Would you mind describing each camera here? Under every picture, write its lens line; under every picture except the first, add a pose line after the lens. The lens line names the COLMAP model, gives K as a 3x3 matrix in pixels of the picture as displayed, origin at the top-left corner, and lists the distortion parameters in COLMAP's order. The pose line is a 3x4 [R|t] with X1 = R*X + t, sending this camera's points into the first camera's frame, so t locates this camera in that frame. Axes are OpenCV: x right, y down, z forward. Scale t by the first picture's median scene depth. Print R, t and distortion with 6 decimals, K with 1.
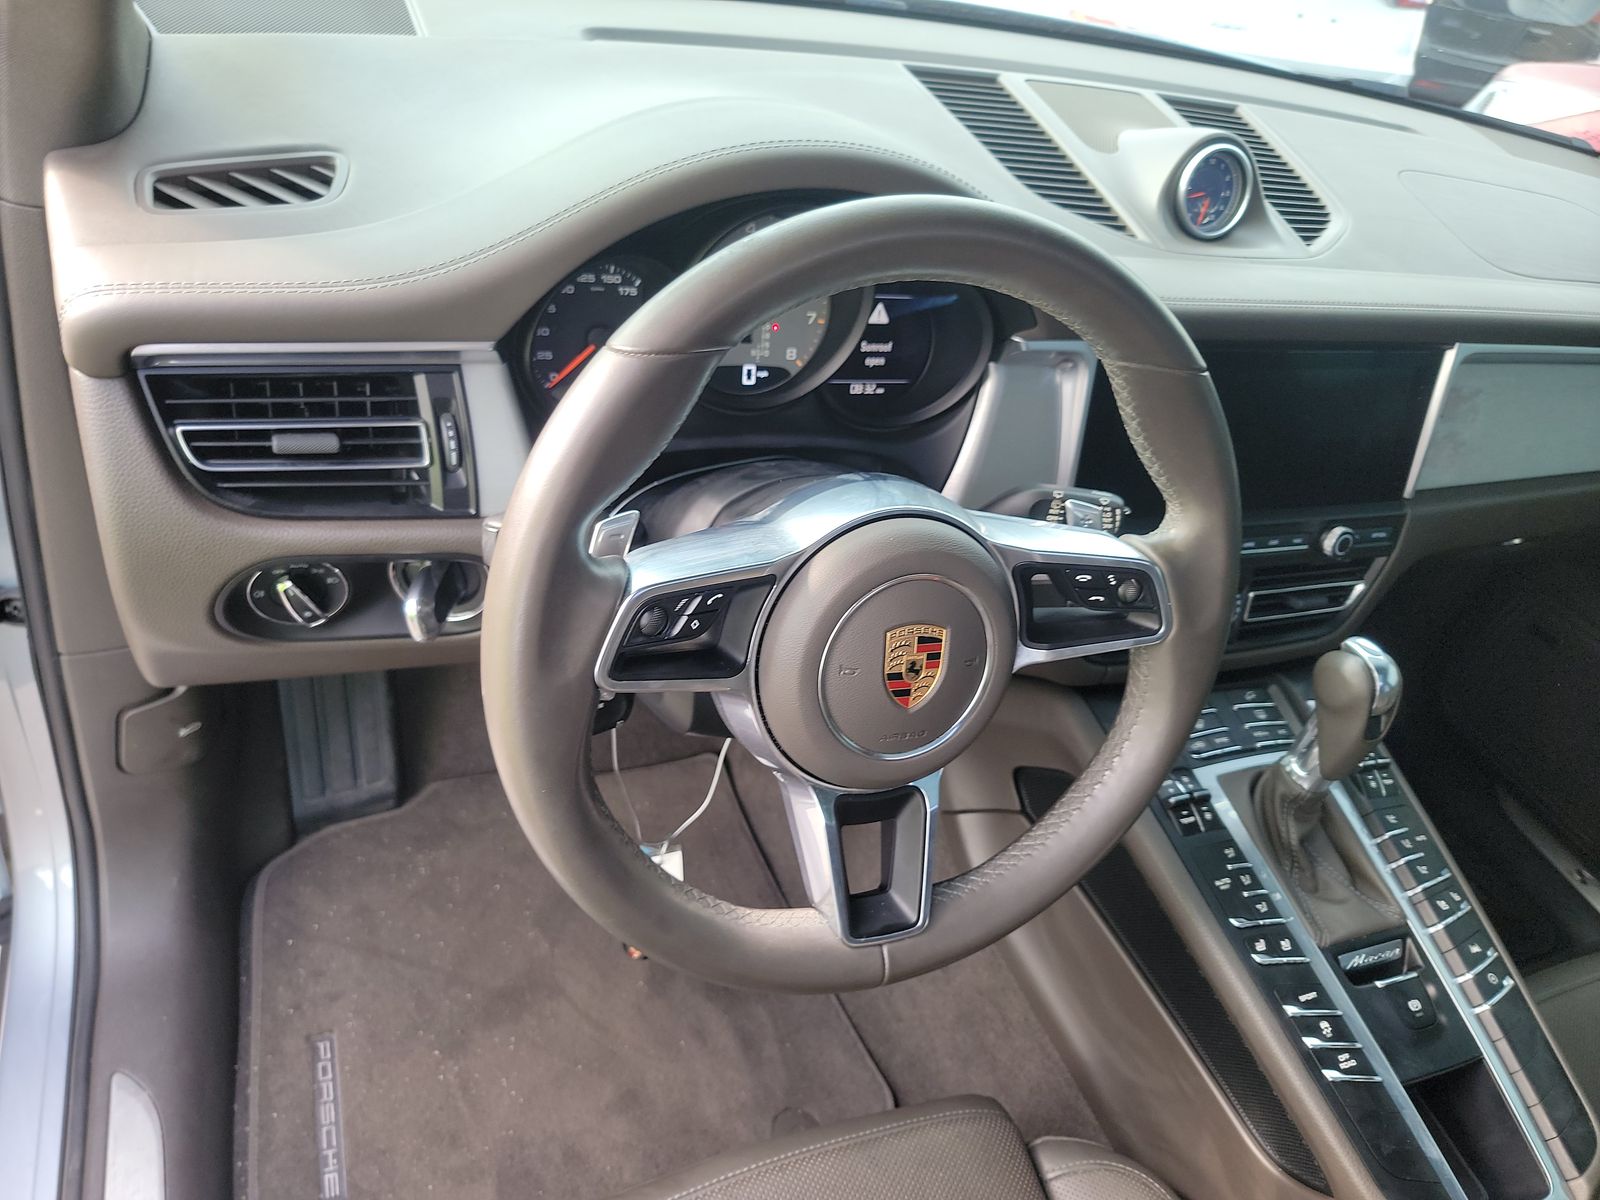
lens RADIAL K [[1215.6, 0, 800.0], [0, 1215.6, 600.0], [0, 0, 1]] dist [0.054948, -0.042577]
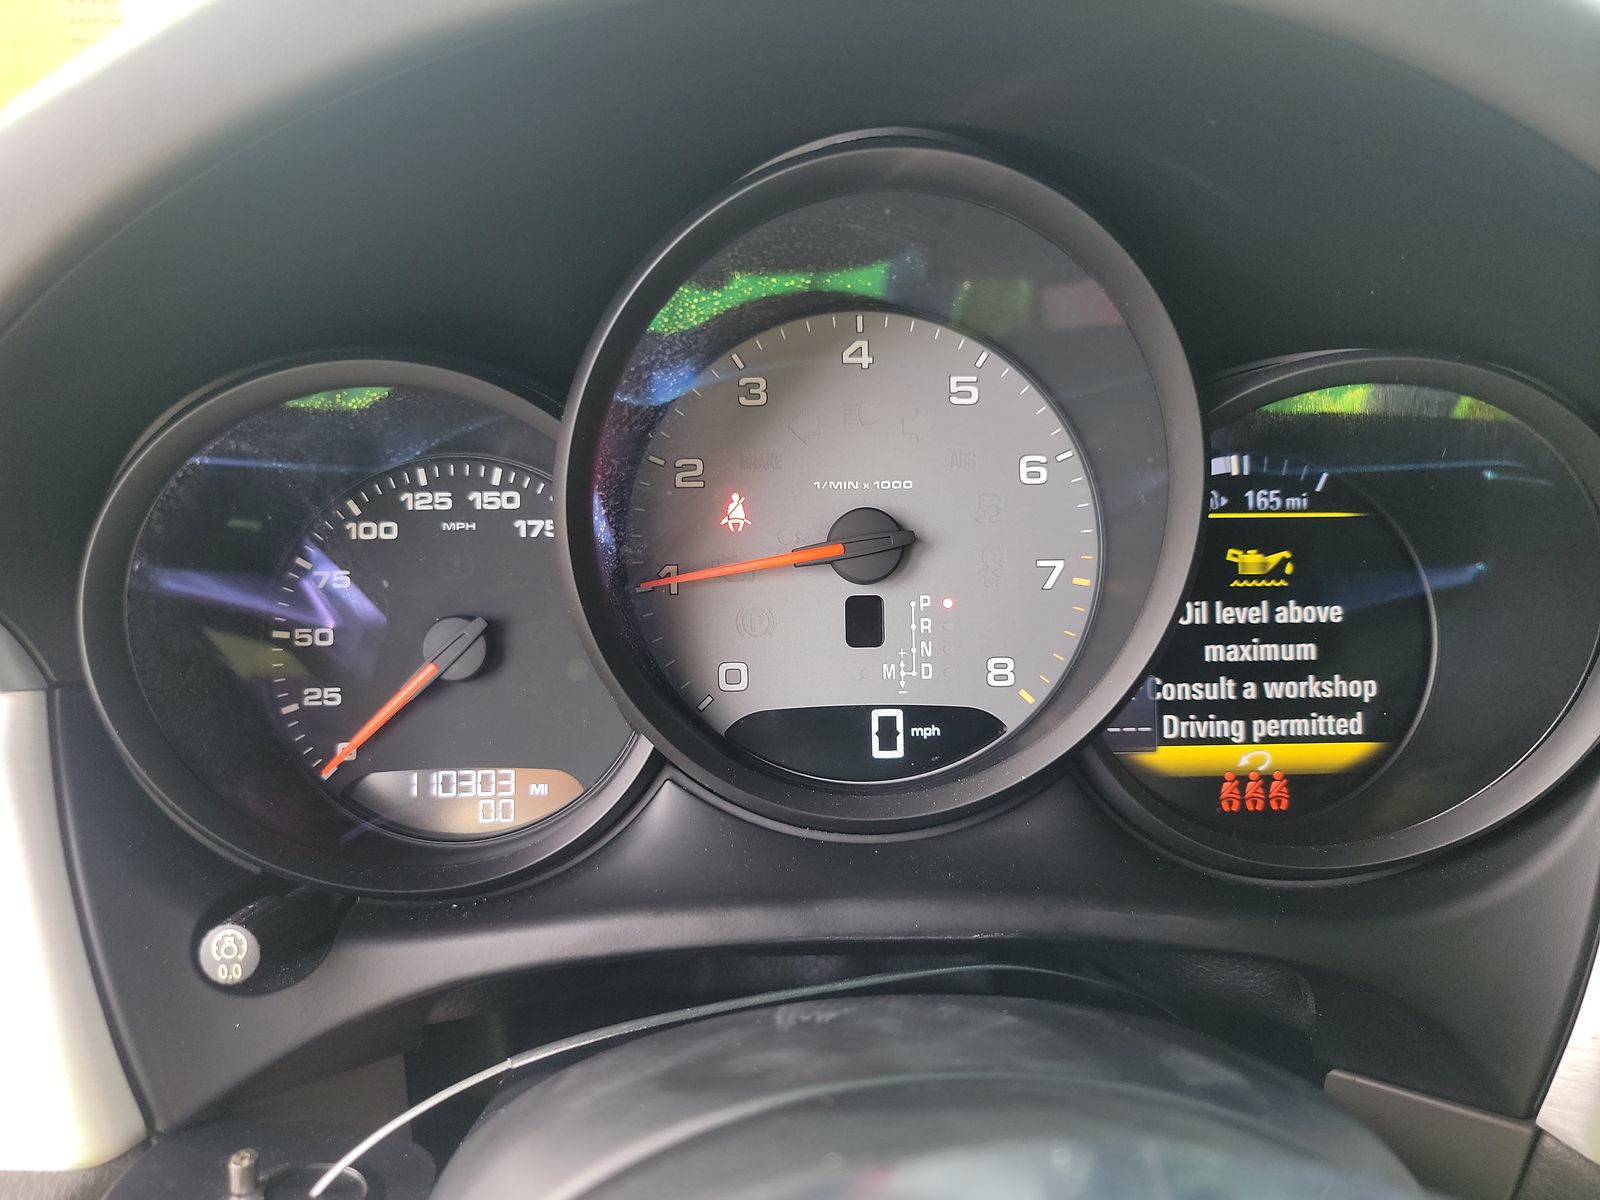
lens RADIAL K [[1215.6, 0, 800.0], [0, 1215.6, 600.0], [0, 0, 1]] dist [0.054948, -0.042577]
pose [[0.936792, -0.101575, -0.334819, 0.060772], [-0.035787, 0.924099, -0.380474, -0.082657], [0.348053, 0.368407, 0.862053, 0.664927]]
